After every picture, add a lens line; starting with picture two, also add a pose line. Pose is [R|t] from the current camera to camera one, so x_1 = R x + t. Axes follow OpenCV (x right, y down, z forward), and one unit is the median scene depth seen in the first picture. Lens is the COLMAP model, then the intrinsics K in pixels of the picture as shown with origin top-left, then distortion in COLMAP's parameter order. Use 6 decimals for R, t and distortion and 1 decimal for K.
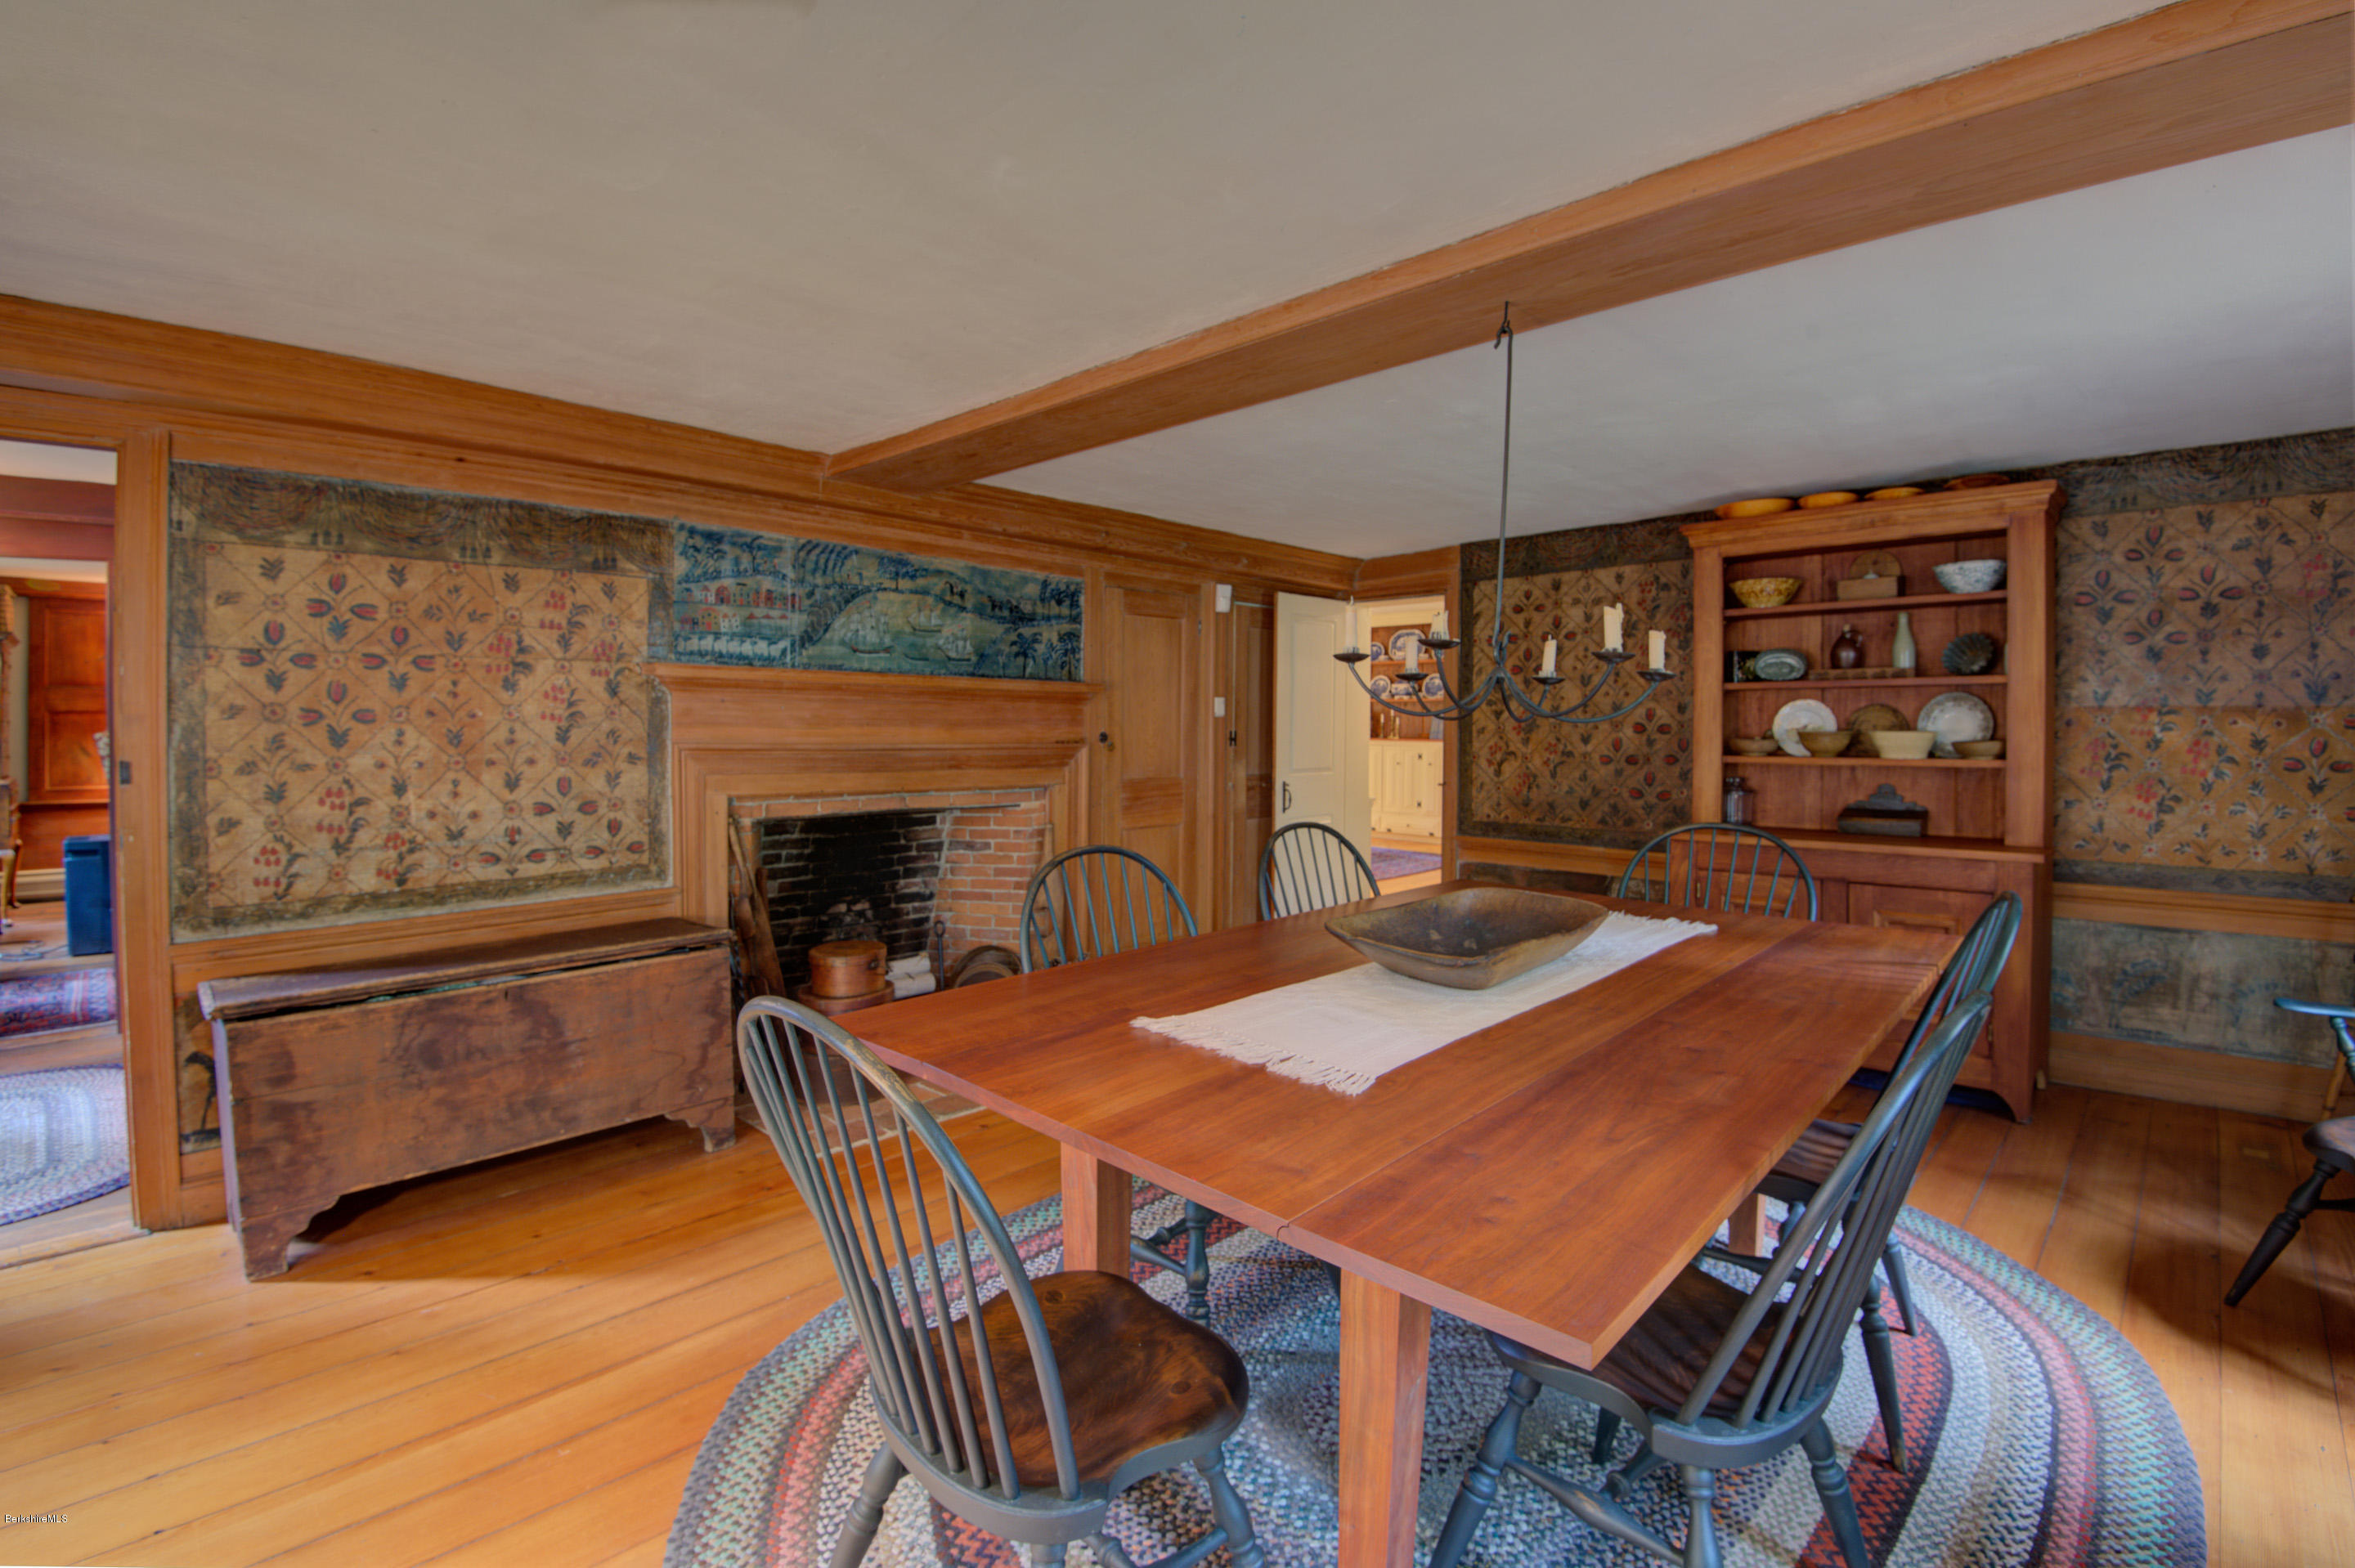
lens RADIAL K [[1052.8, 0, 1205.1], [0, 1052.8, 743.9], [0, 0, 1]] dist [-0.055156, -0.000330]
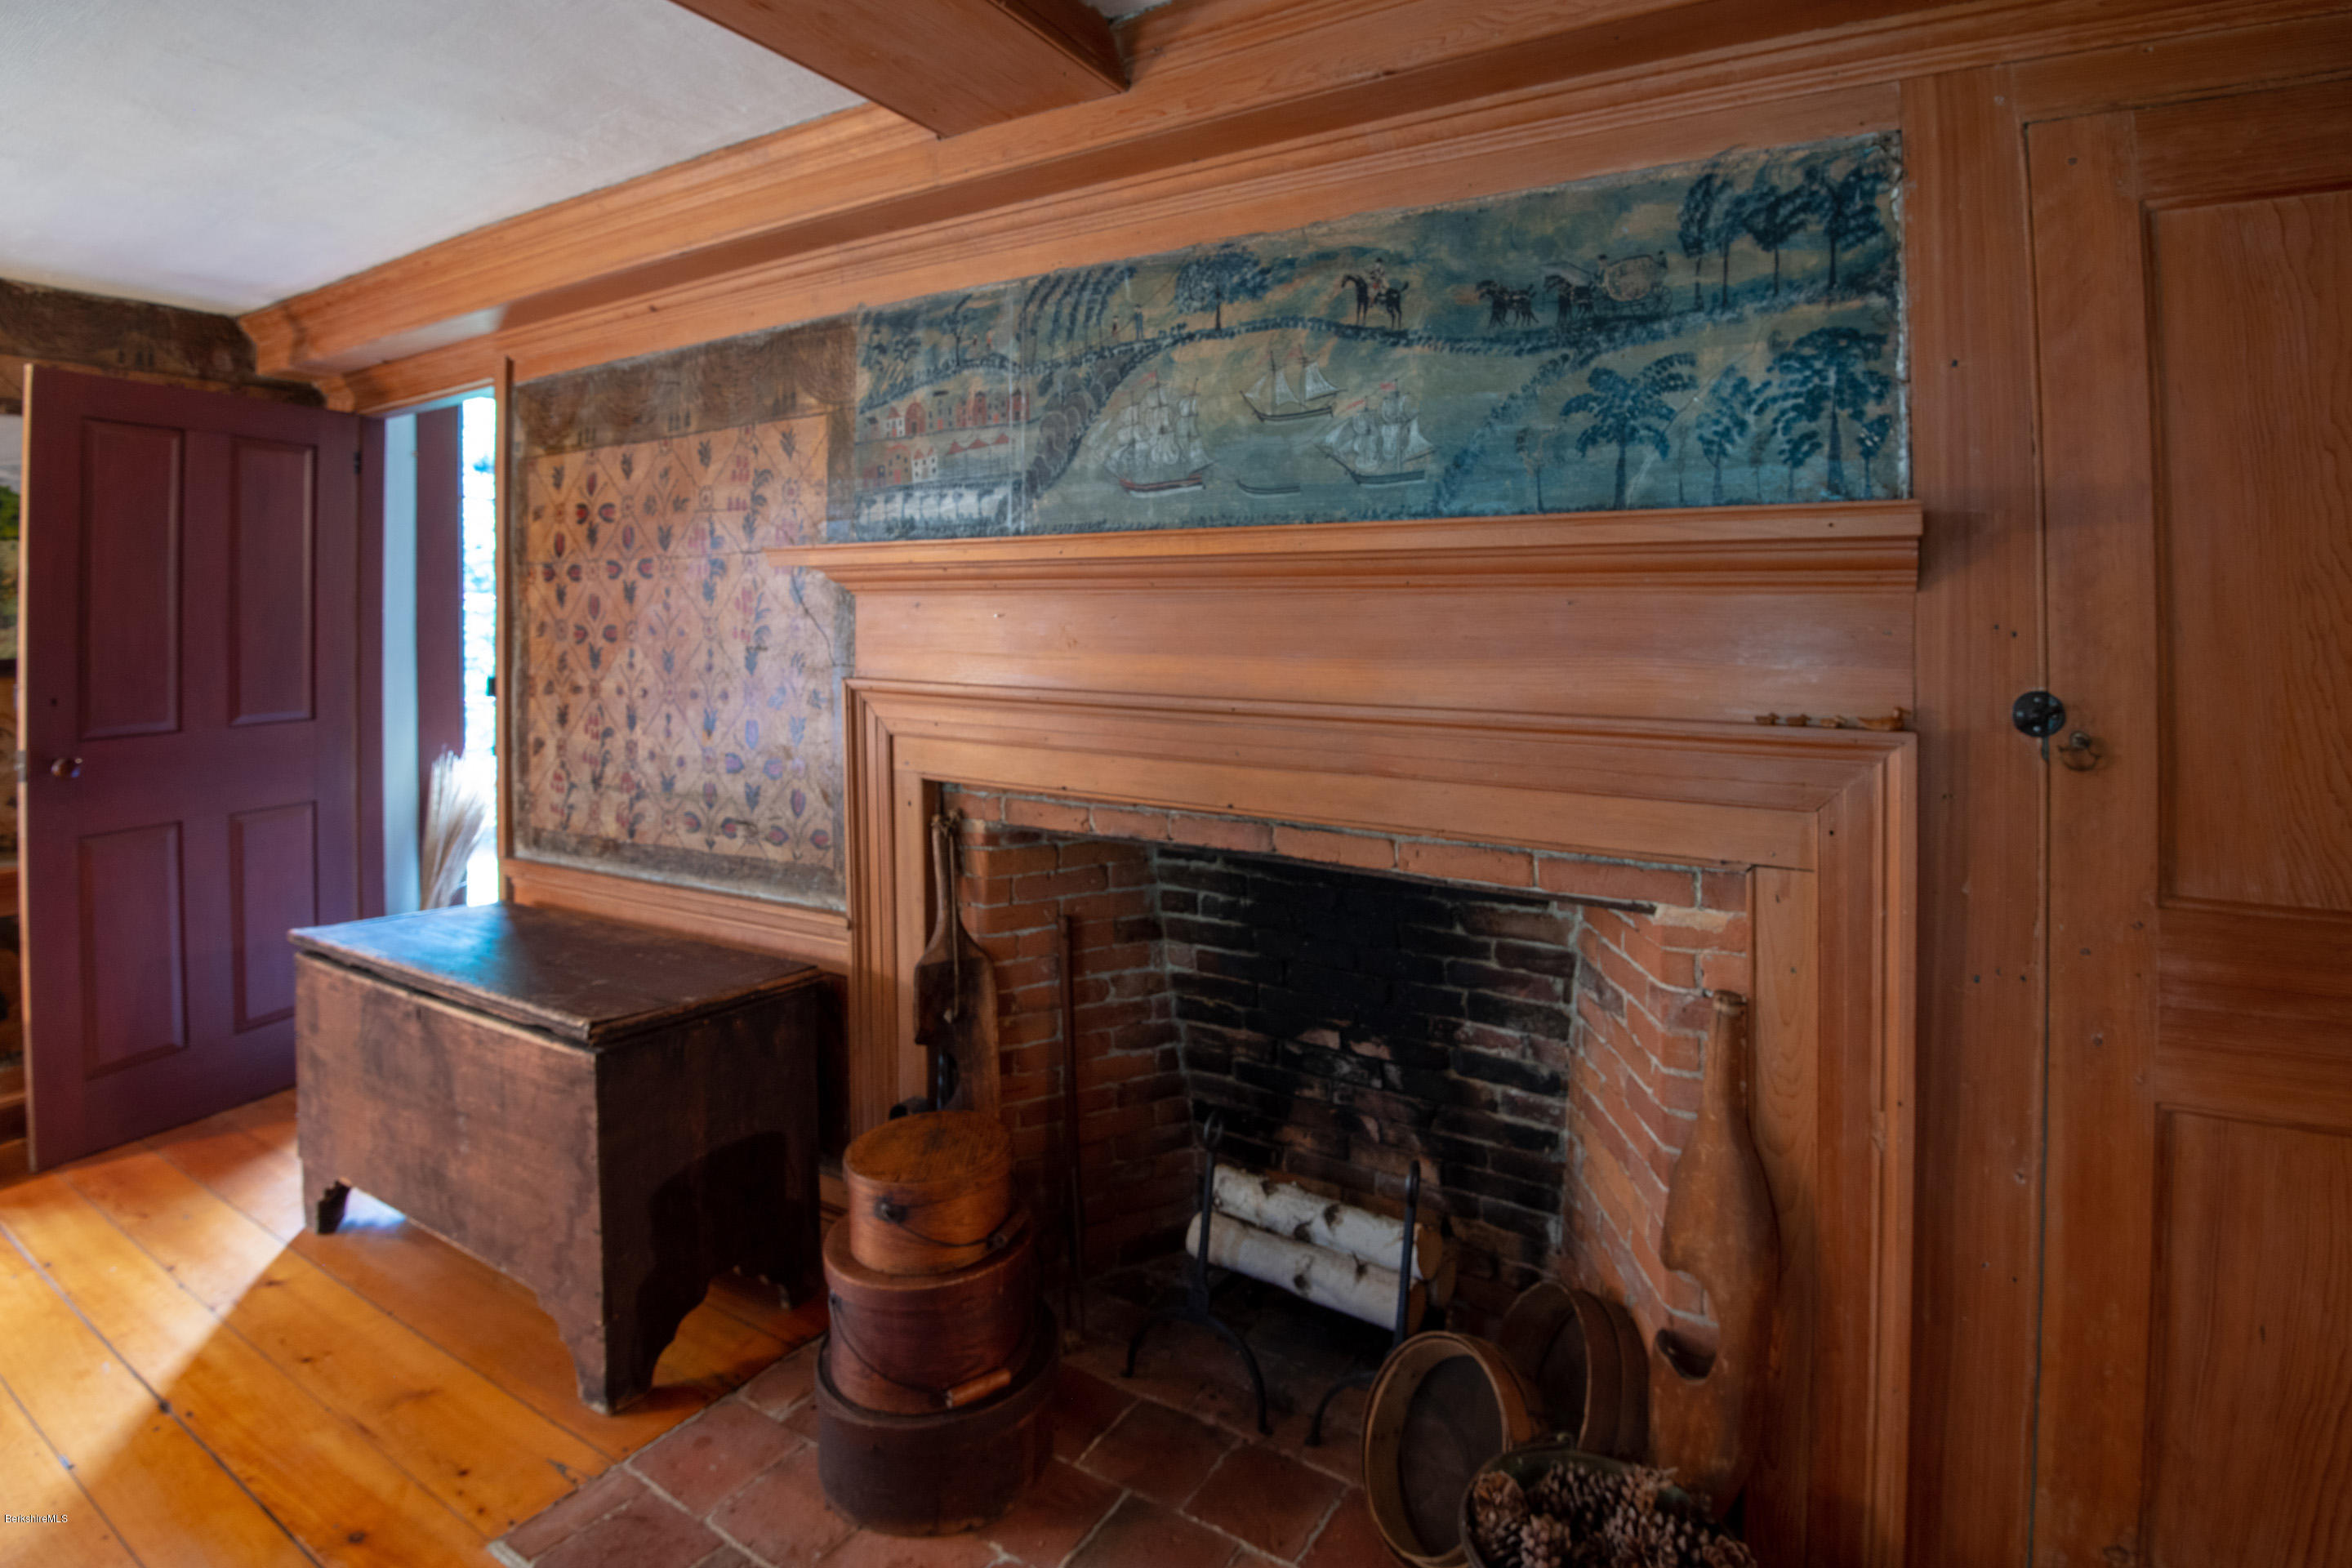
lens RADIAL K [[1112.5, 0, 1203.9], [0, 1112.5, 622.3], [0, 0, 1]] dist [-0.014346, -0.033133]
pose [[0.213939, -0.007700, -0.976817, 0.154417], [-0.020417, 0.999715, -0.012352, -0.027618], [0.976634, 0.022586, 0.213721, 1.002039]]
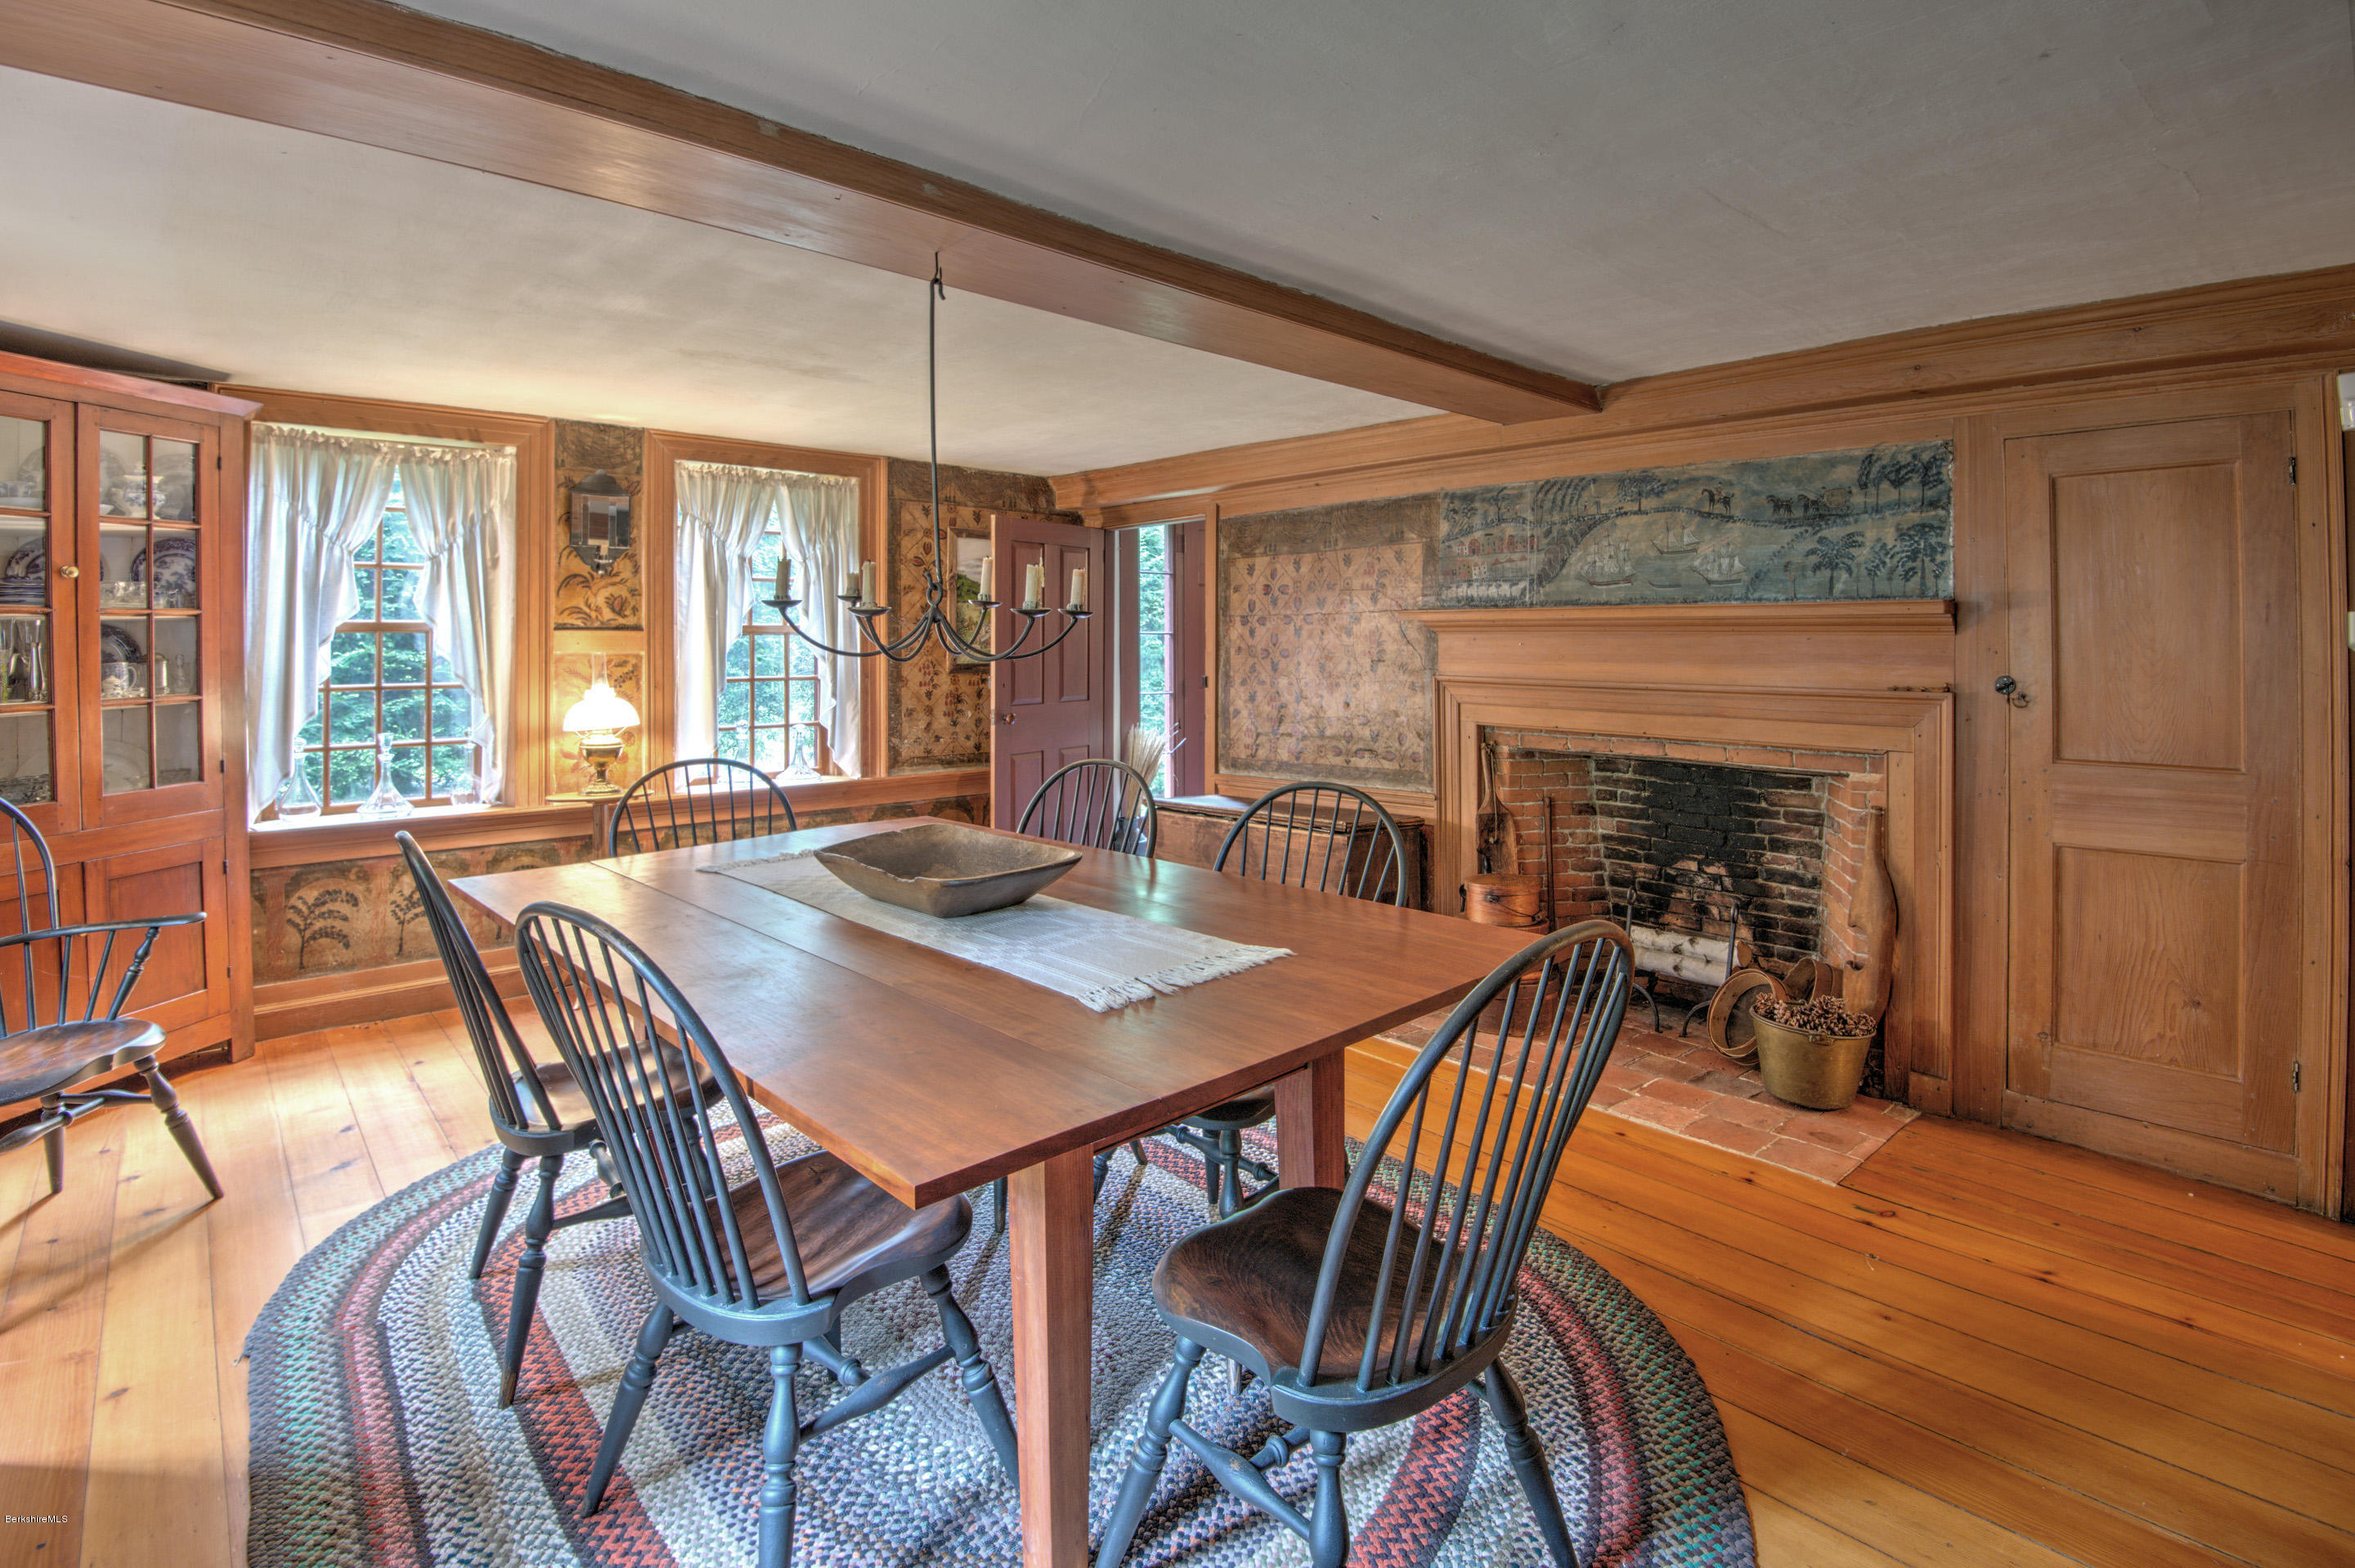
lens RADIAL K [[1124.6, 0, 1209.2], [0, 1124.6, 659.4], [0, 0, 1]] dist [-0.001036, -0.060587]
pose [[-0.071187, -0.000602, -0.997463, 0.772760], [-0.026788, 0.999640, 0.001308, -0.012536], [0.997103, 0.026813, -0.071177, 0.780984]]
